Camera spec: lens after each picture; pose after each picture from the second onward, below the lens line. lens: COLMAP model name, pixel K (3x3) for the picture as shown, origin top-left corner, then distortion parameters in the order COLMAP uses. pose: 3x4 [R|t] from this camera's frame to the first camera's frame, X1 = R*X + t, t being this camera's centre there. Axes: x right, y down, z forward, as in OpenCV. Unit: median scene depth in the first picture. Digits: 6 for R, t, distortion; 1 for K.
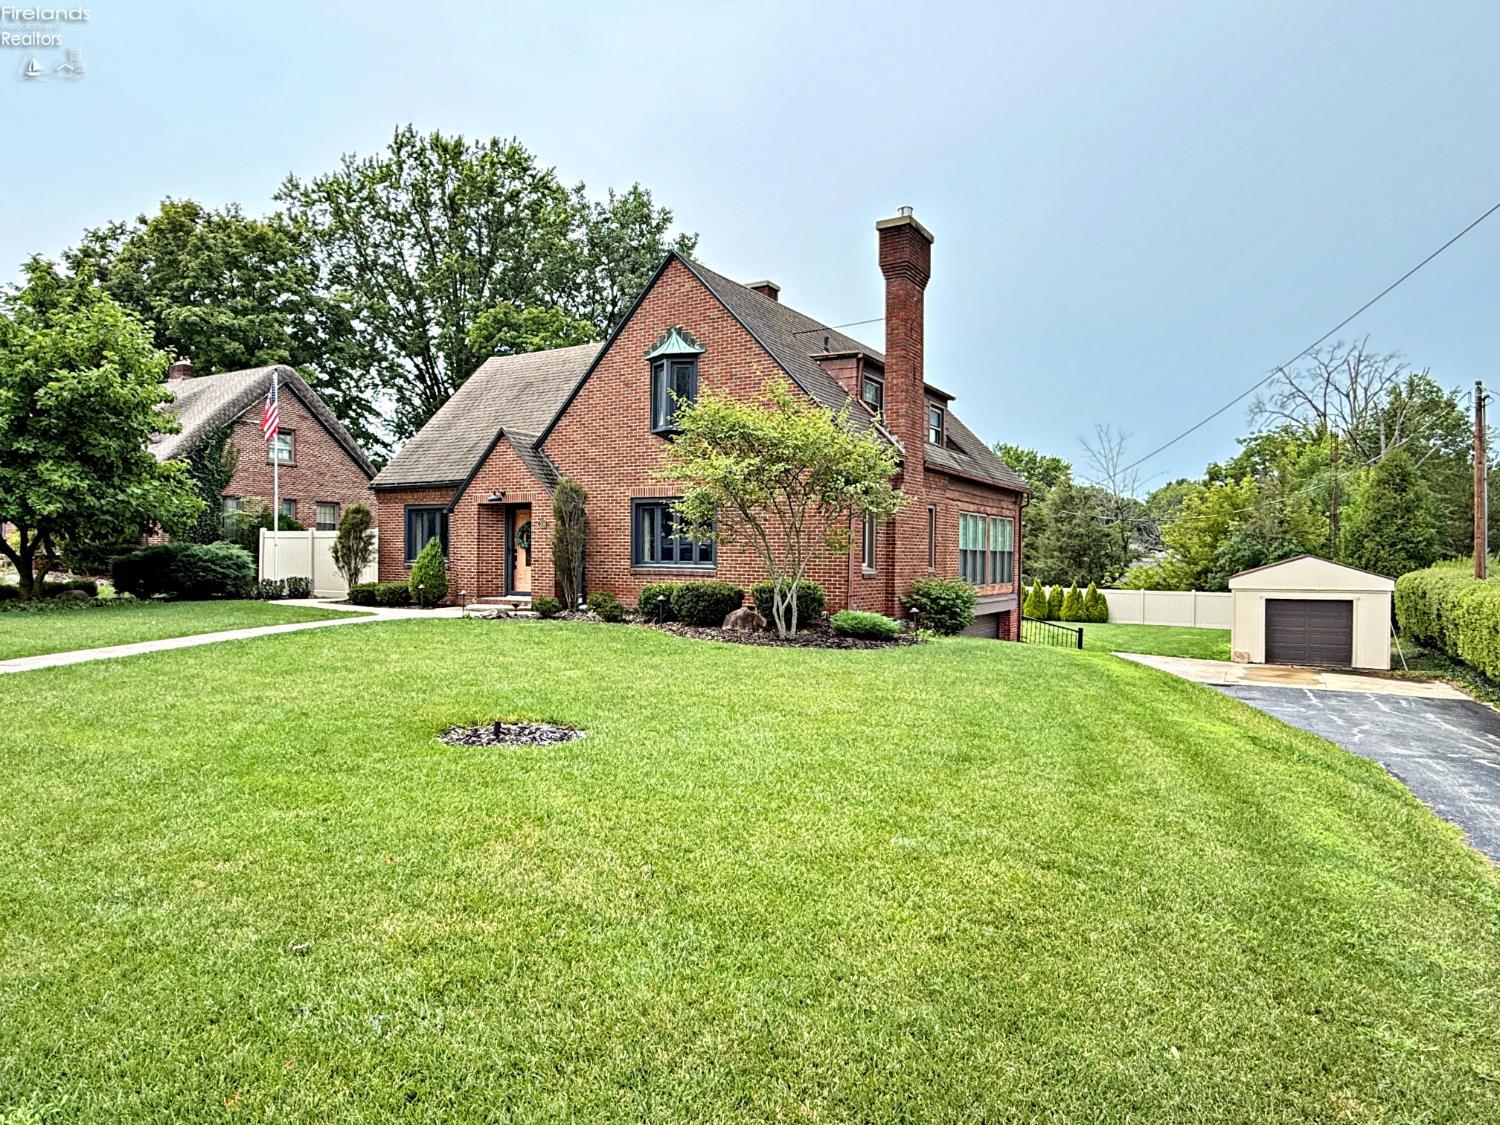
lens RADIAL K [[859.0, 0, 915.4], [0, 859.0, 516.0], [0, 0, 1]] dist [0.014547, -0.000251]
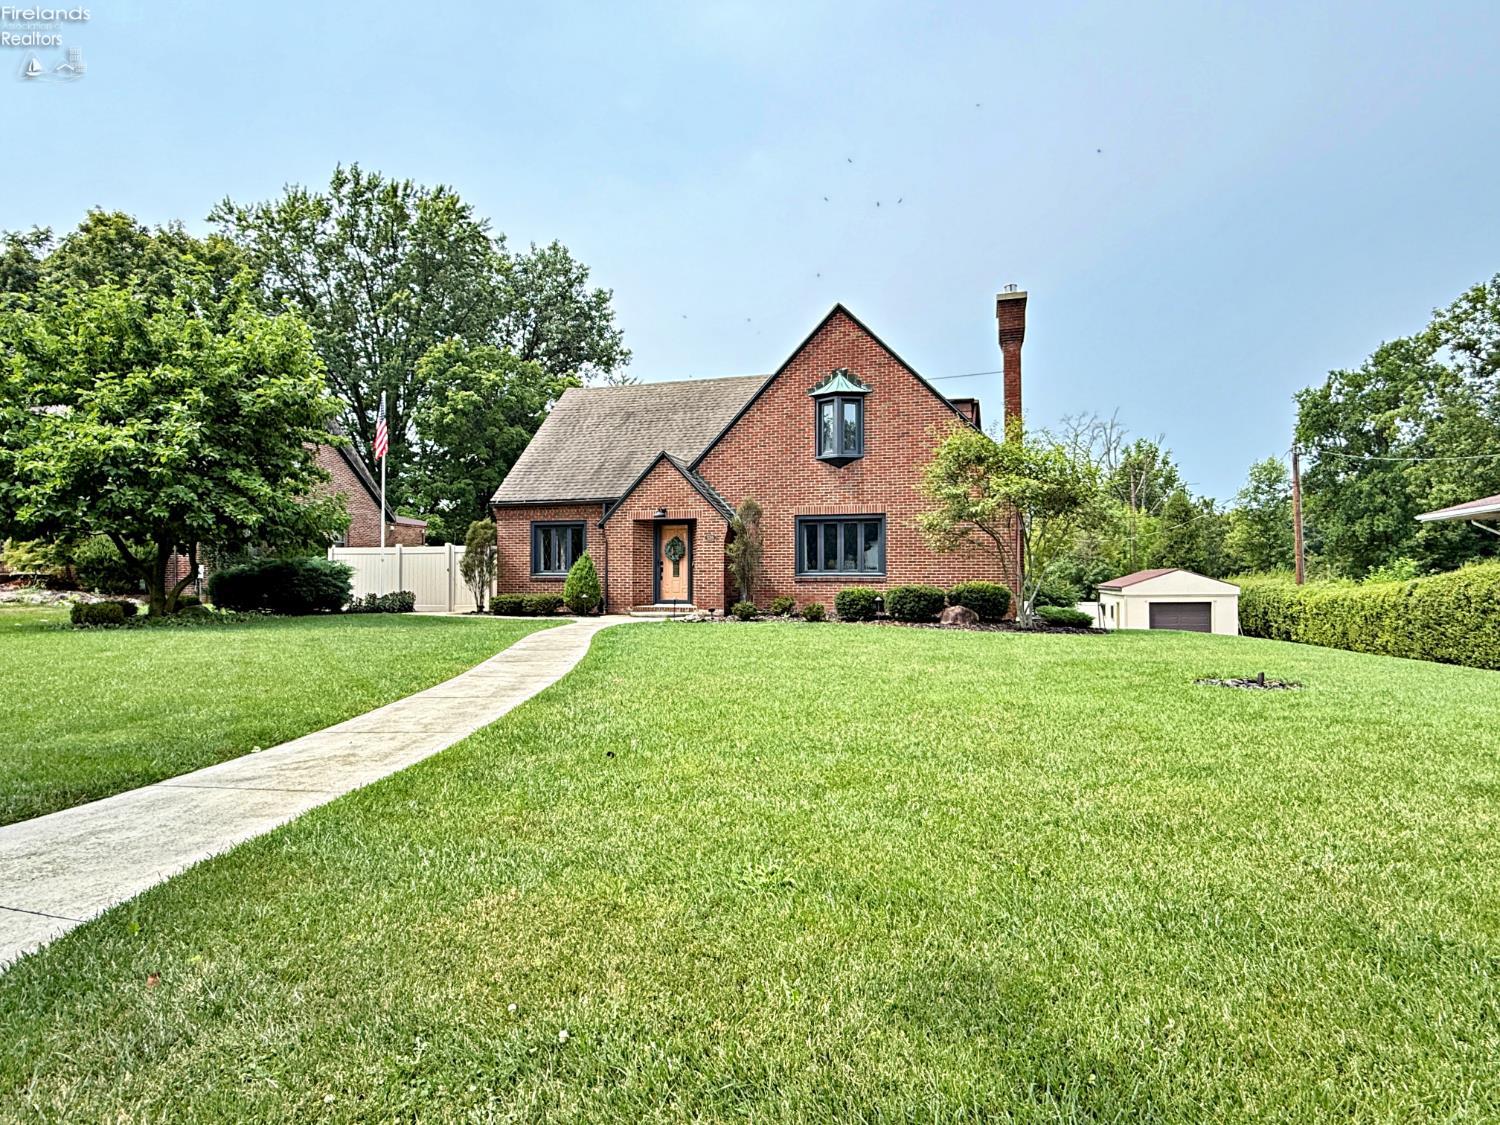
lens RADIAL K [[723.8, 0, 888.3], [0, 723.8, 522.1], [0, 0, 1]] dist [0.008316, 0.000927]
pose [[0.972395, 0.008827, 0.233173, -0.400193], [-0.001138, 0.999452, -0.033088, 0.018496], [-0.233337, 0.031909, 0.971872, 0.032006]]
